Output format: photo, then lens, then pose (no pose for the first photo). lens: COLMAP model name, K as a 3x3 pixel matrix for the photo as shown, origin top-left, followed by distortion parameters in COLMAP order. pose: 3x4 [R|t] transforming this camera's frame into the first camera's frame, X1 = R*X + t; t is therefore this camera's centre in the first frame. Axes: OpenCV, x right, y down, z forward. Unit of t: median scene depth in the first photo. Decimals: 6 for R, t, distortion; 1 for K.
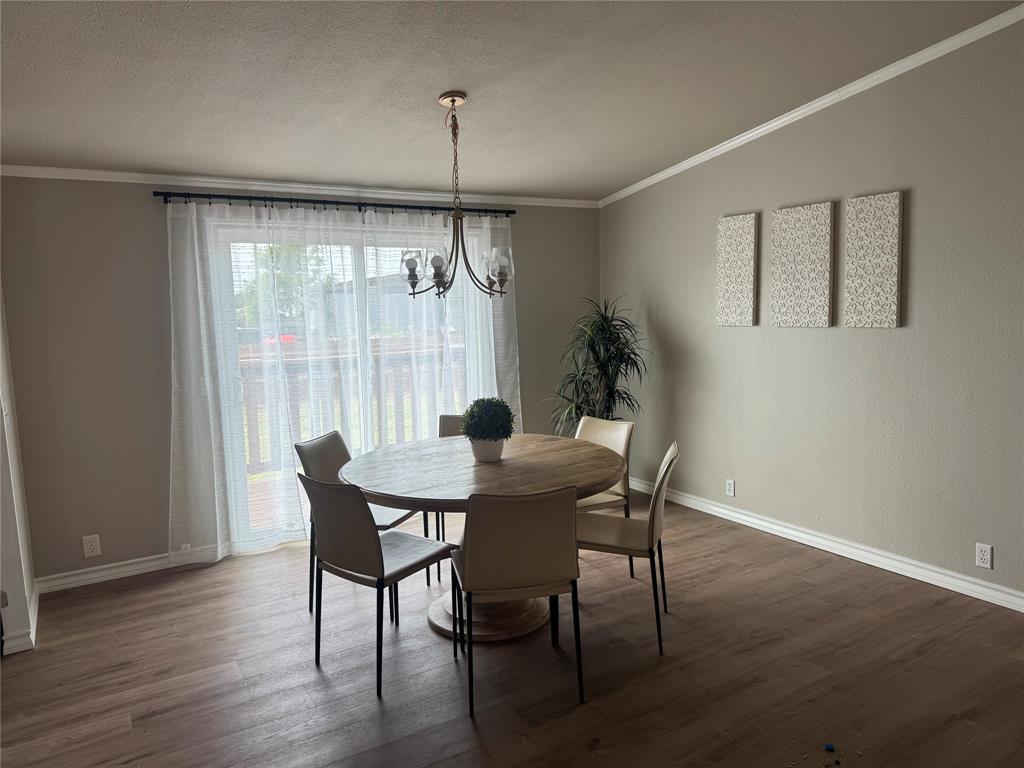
lens RADIAL K [[700.1, 0, 512.0], [0, 700.1, 384.0], [0, 0, 1]] dist [0.032485, -0.043632]
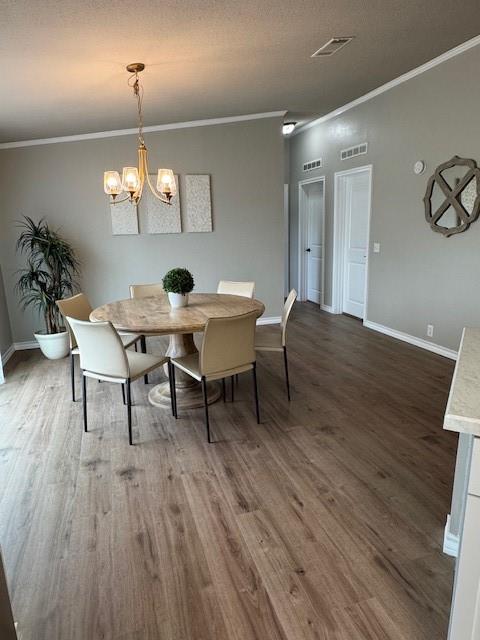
lens RADIAL K [[437.6, 0, 240.0], [0, 437.6, 320.0], [0, 0, 1]] dist [0.032485, -0.043632]
pose [[0.208260, -0.170405, 0.963115, -0.726981], [0.115559, 0.982096, 0.148776, 0.000891], [-0.971223, 0.080313, 0.224223, 0.457330]]
